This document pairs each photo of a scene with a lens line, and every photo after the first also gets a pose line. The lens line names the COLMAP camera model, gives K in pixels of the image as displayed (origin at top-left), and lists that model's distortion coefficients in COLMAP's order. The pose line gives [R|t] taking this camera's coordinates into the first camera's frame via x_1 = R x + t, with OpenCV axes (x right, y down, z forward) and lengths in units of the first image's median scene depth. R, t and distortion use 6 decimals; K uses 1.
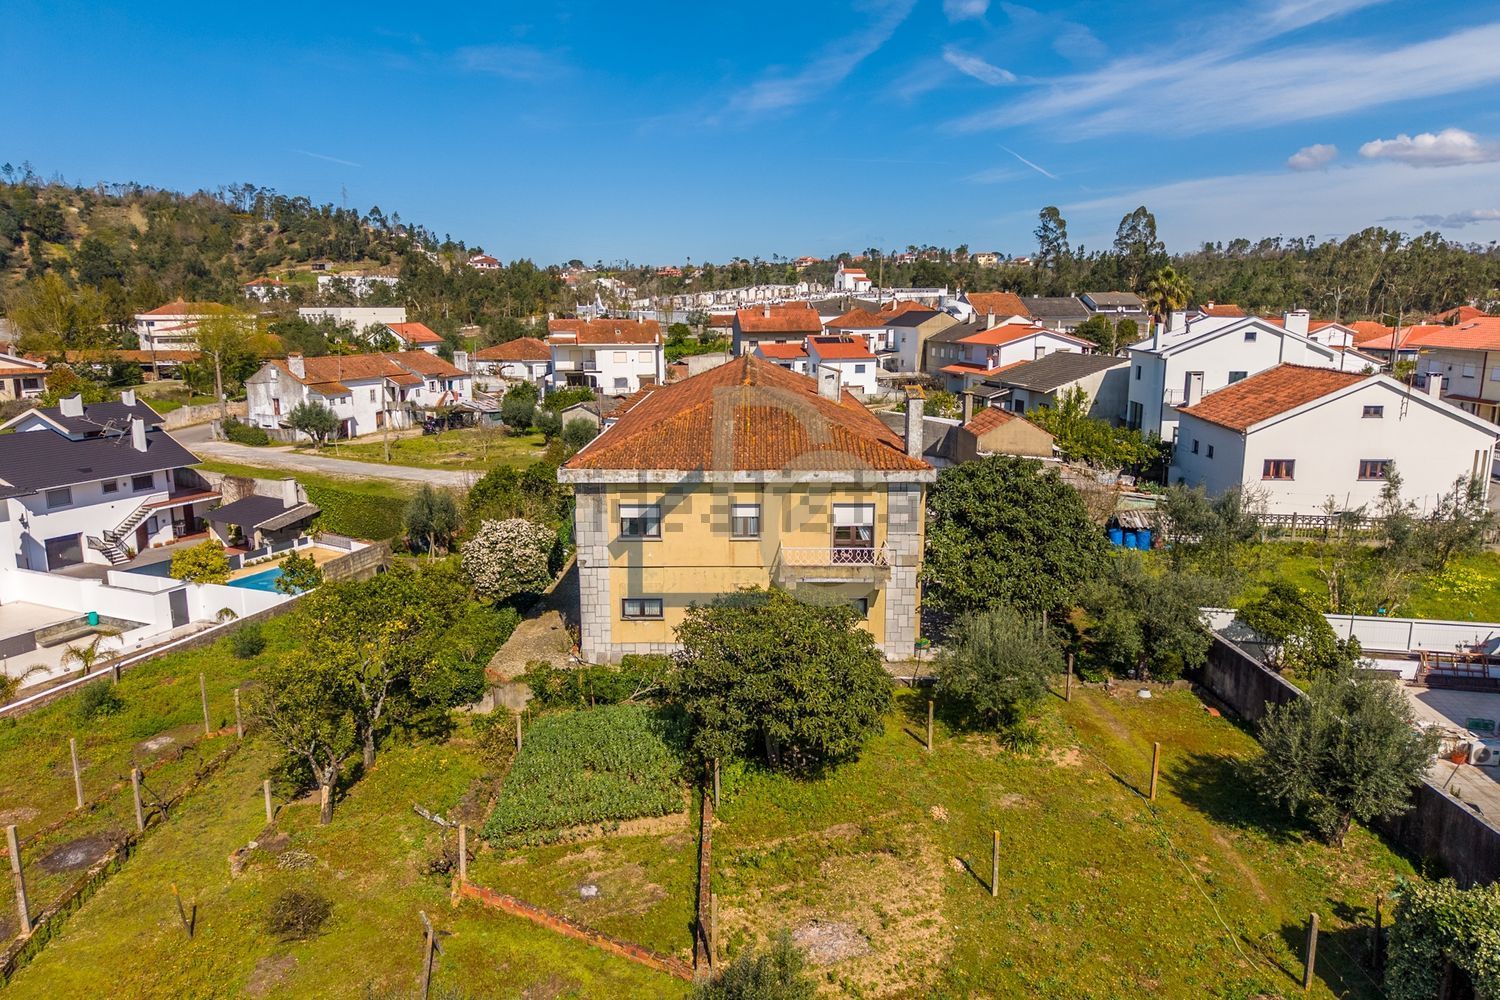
lens RADIAL K [[1014.1, 0, 722.9], [0, 1014.1, 498.4], [0, 0, 1]] dist [0.037011, -0.036680]
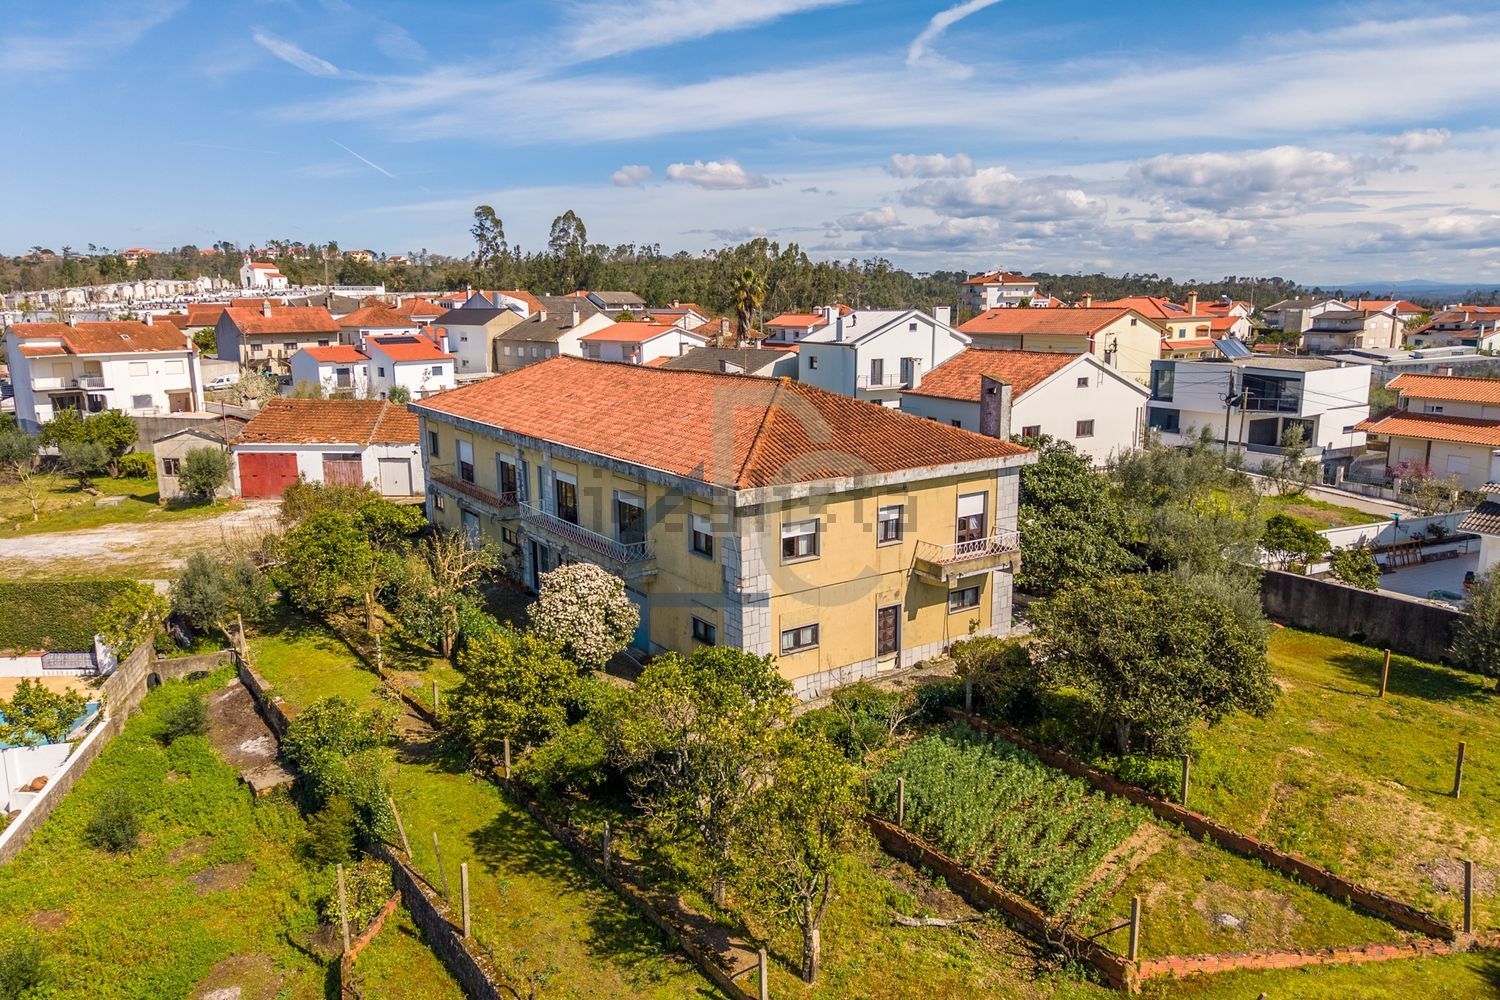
lens RADIAL K [[1014.1, 0, 722.9], [0, 1014.1, 498.4], [0, 0, 1]] dist [0.037011, -0.036680]
pose [[0.816774, -0.113908, 0.565601, -0.074665], [0.113620, 0.992876, 0.035881, -0.006268], [-0.565659, 0.034957, 0.823898, 0.035917]]
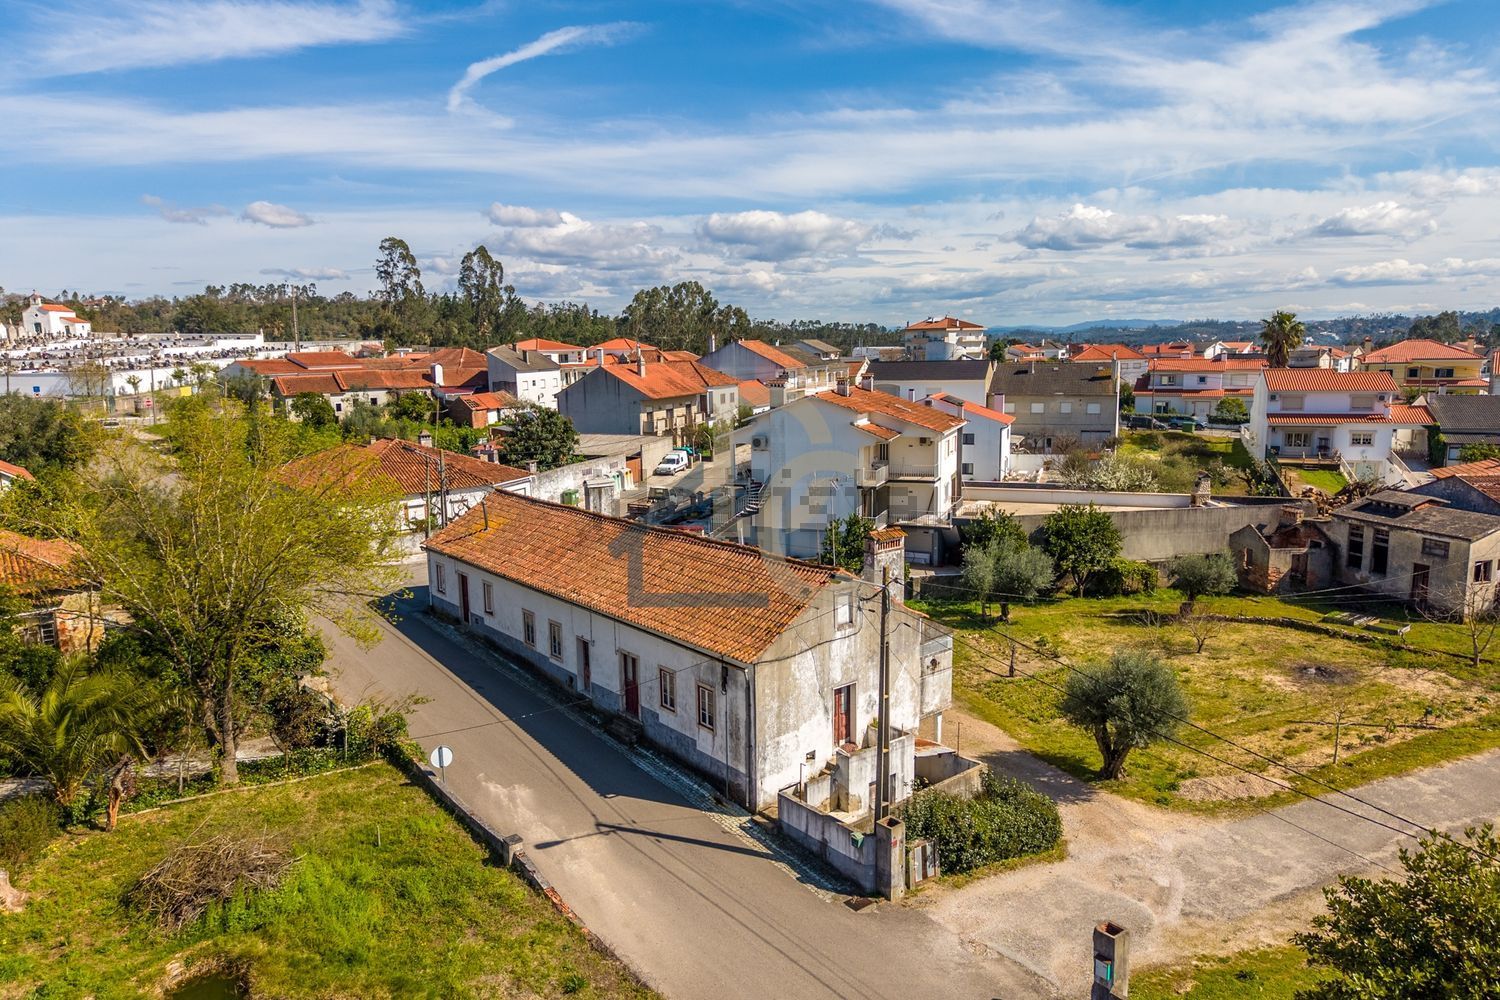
lens RADIAL K [[1026.1, 0, 664.0], [0, 1026.1, 500.8], [0, 0, 1]] dist [0.003516, 0.000533]
pose [[0.509037, -0.138234, 0.849572, -0.265287], [0.175262, 0.982988, 0.054932, -0.066955], [-0.842713, 0.120935, 0.524604, 0.329089]]
